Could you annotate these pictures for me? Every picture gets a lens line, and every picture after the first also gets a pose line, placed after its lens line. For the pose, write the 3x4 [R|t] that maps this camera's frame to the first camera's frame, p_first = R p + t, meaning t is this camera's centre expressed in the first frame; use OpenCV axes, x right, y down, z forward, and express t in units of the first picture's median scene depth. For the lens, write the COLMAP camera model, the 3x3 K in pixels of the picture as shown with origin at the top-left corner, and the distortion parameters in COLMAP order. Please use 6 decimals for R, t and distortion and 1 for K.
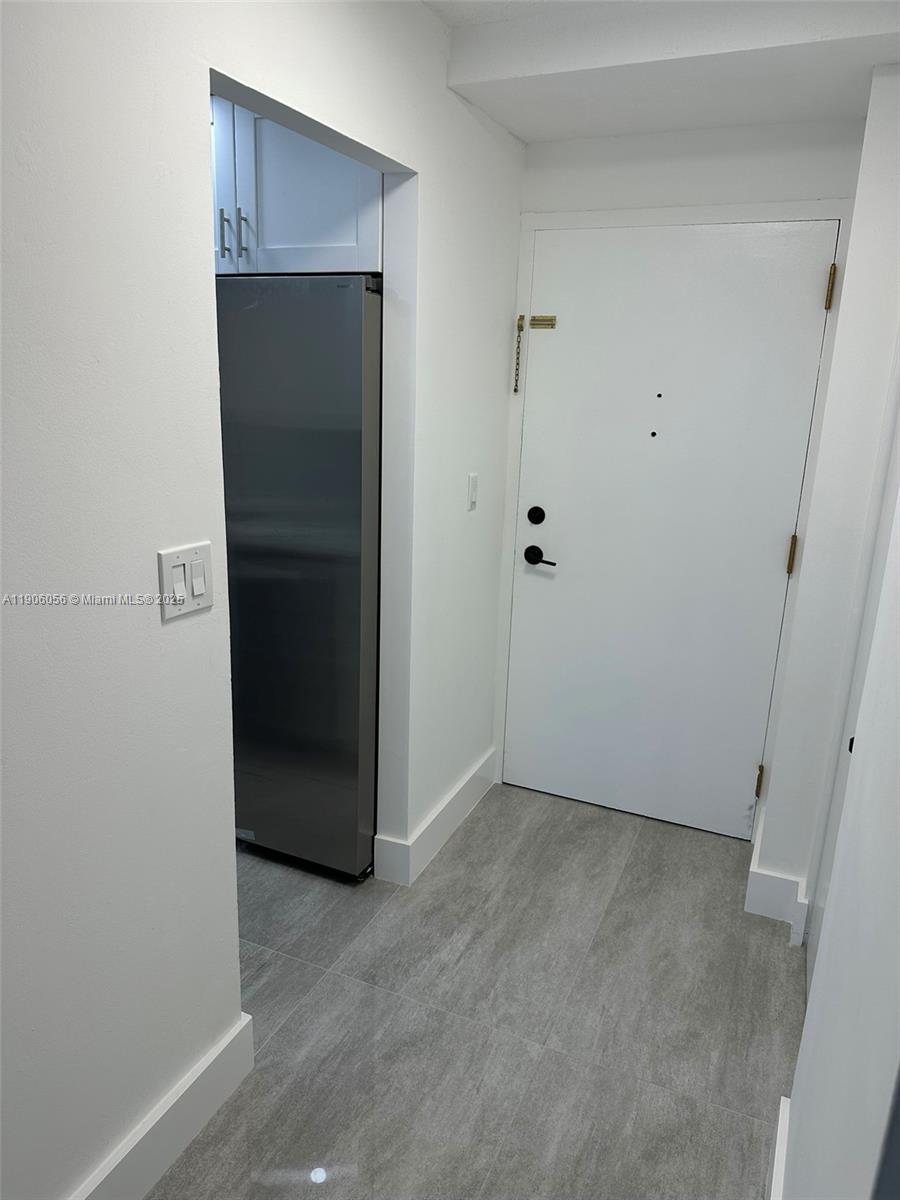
lens RADIAL K [[836.2, 0, 450.0], [0, 836.2, 600.0], [0, 0, 1]] dist [0.061198, -0.099151]
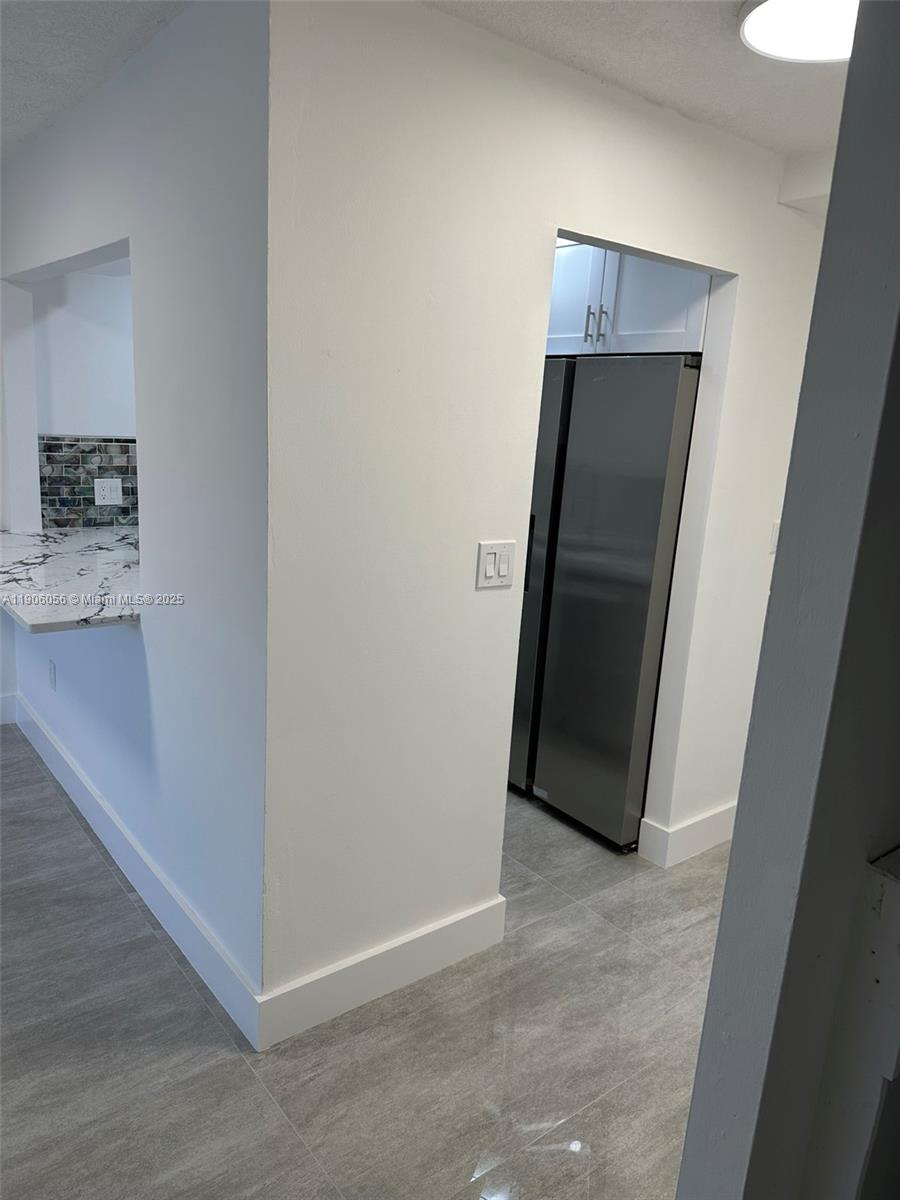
lens RADIAL K [[853.2, 0, 450.0], [0, 853.2, 600.0], [0, 0, 1]] dist [0.019250, -0.001081]
pose [[0.885148, 0.120698, -0.449383, 0.203185], [-0.150875, 0.988041, -0.031804, 0.067276], [0.440170, 0.095952, 0.892773, -0.253468]]
